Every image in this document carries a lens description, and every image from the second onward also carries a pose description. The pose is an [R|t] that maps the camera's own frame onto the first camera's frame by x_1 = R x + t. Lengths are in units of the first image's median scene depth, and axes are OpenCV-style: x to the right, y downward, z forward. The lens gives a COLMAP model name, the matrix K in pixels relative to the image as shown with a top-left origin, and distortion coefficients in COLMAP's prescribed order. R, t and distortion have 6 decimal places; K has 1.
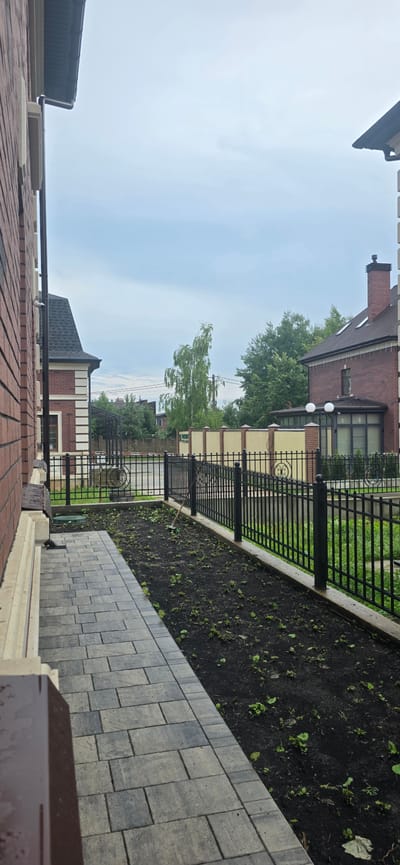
lens RADIAL K [[578.1, 0, 199.0], [0, 578.1, 437.2], [0, 0, 1]] dist [0.074000, -0.089452]
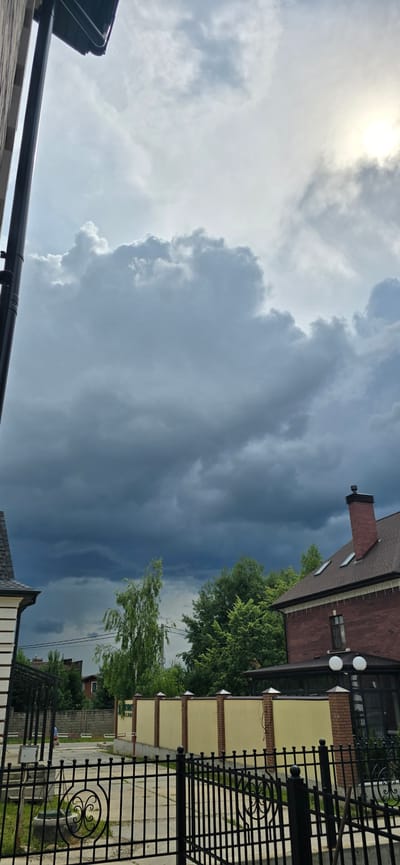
lens RADIAL K [[578.1, 0, 199.0], [0, 578.1, 437.2], [0, 0, 1]] dist [0.074000, -0.089452]
pose [[0.992296, 0.046321, 0.114906, -0.047354], [0.005875, 0.908840, -0.417104, -0.003527], [-0.123752, 0.414566, 0.901566, 0.178674]]
